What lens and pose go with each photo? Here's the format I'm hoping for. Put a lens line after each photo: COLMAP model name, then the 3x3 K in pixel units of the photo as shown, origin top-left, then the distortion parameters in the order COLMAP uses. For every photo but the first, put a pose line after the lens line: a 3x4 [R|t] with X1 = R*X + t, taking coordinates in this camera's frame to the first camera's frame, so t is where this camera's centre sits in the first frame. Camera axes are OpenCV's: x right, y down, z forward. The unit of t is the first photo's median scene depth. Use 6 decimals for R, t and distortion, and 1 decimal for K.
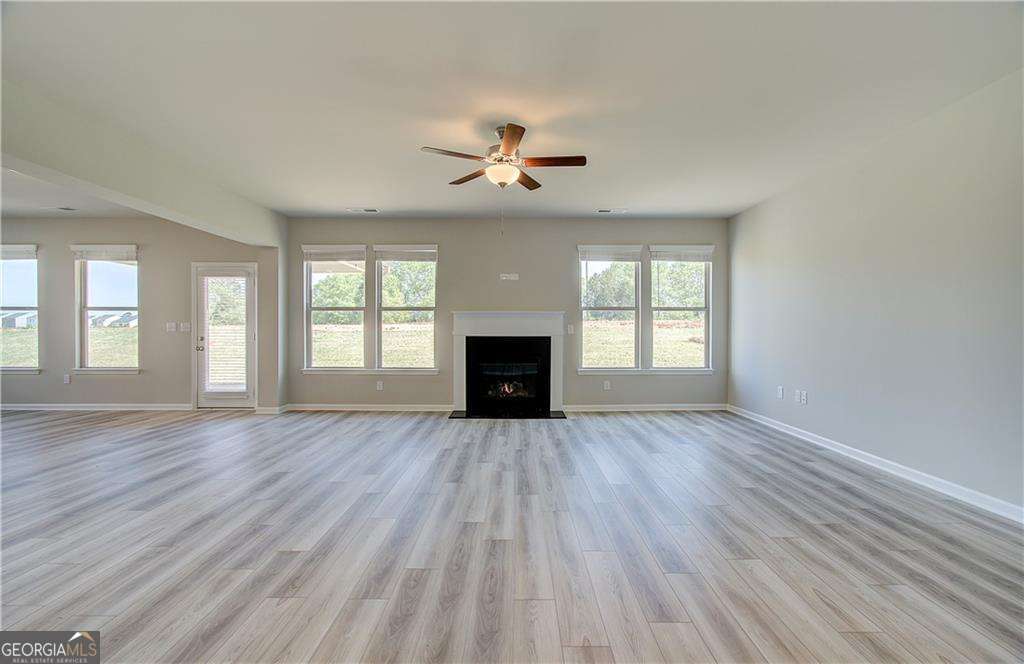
lens RADIAL K [[446.3, 0, 513.1], [0, 446.3, 328.7], [0, 0, 1]] dist [-0.001789, 0.002828]
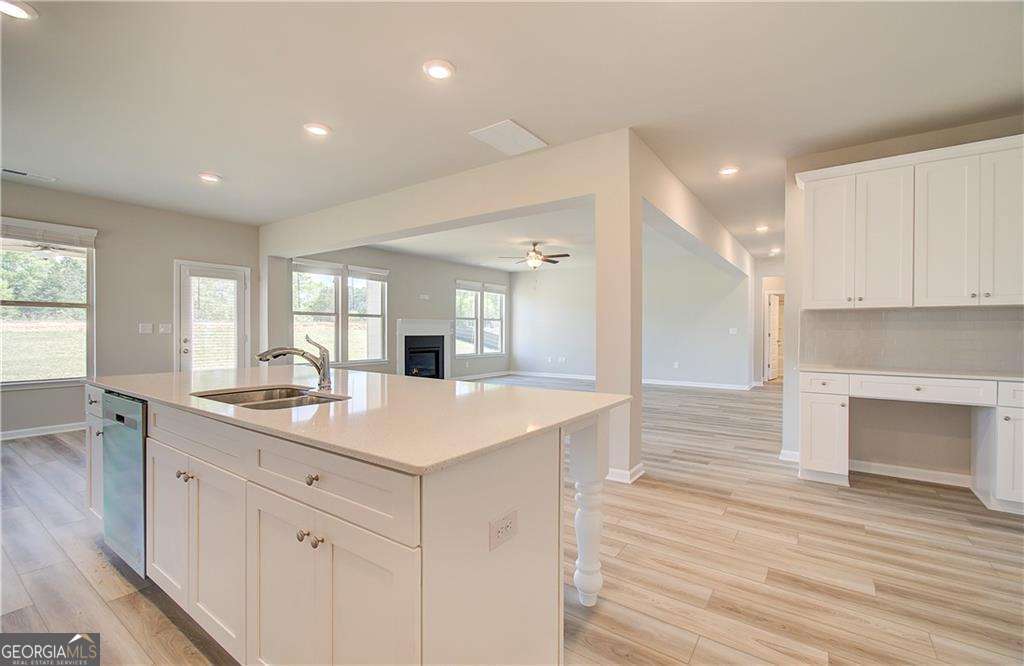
lens RADIAL K [[446.3, 0, 503.4], [0, 446.3, 321.4], [0, 0, 1]] dist [-0.001789, 0.002828]
pose [[0.580520, 0.017277, 0.814062, -1.077538], [0.001631, 0.999748, -0.022380, 0.003326], [-0.814244, 0.014320, 0.580346, -0.092663]]
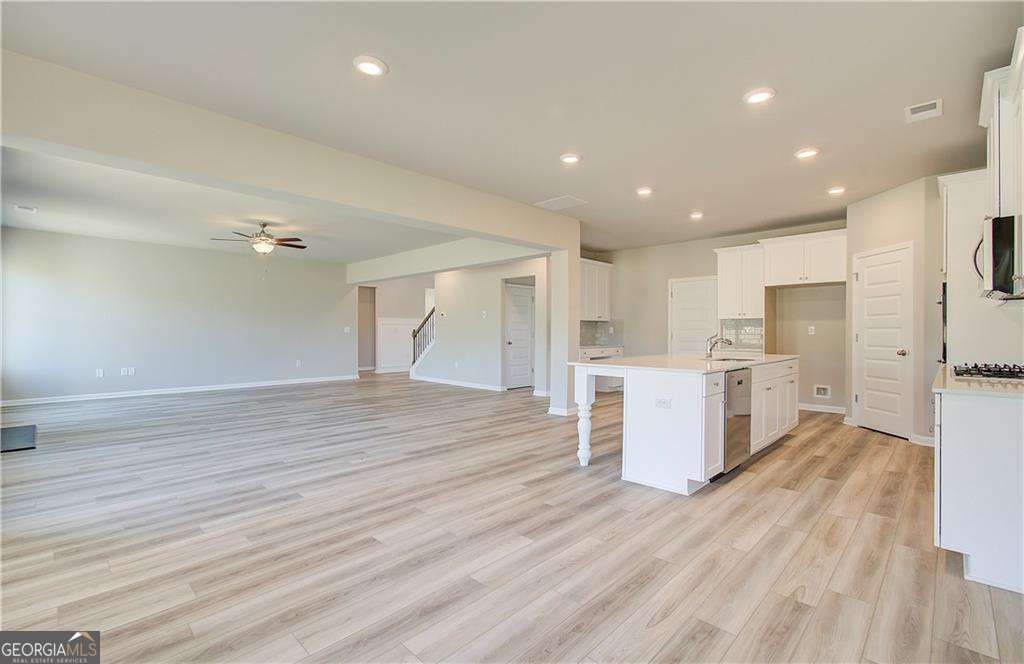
lens RADIAL K [[446.3, 0, 513.8], [0, 446.3, 333.7], [0, 0, 1]] dist [-0.001789, 0.002828]
pose [[-0.724923, -0.005854, 0.688805, -1.137193], [0.003612, 0.999918, 0.012299, -0.000709], [-0.688820, 0.011404, -0.724842, 0.908776]]
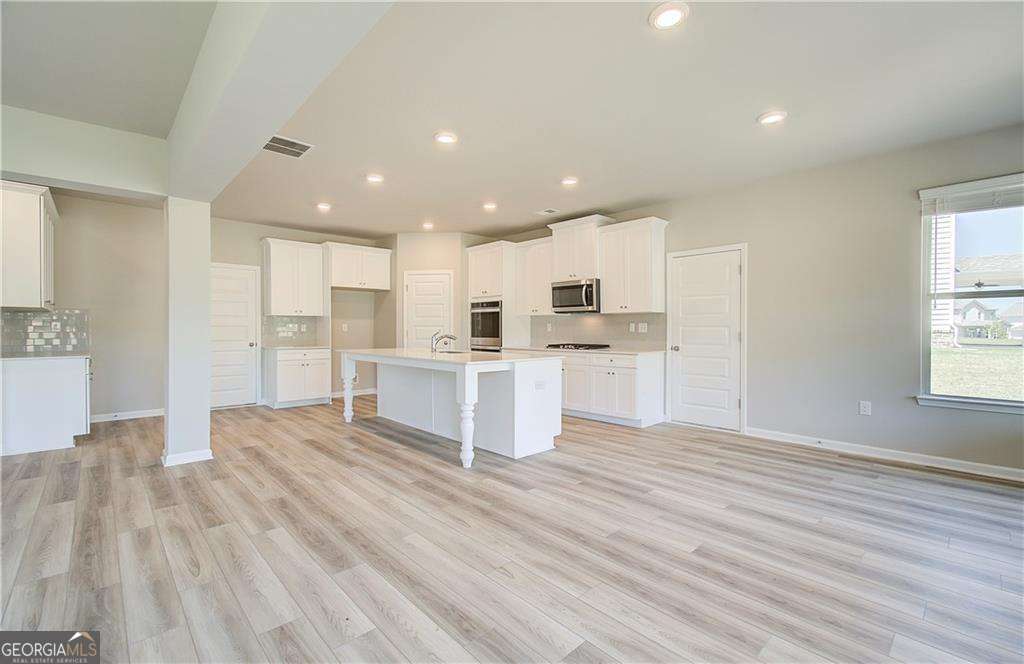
lens RADIAL K [[446.3, 0, 512.0], [0, 446.3, 336.6], [0, 0, 1]] dist [-0.001789, 0.002828]
pose [[-0.727352, 0.012847, -0.686145, -0.436773], [-0.006287, 0.999658, 0.025382, -0.001916], [0.686236, 0.022775, -0.727022, 0.872943]]
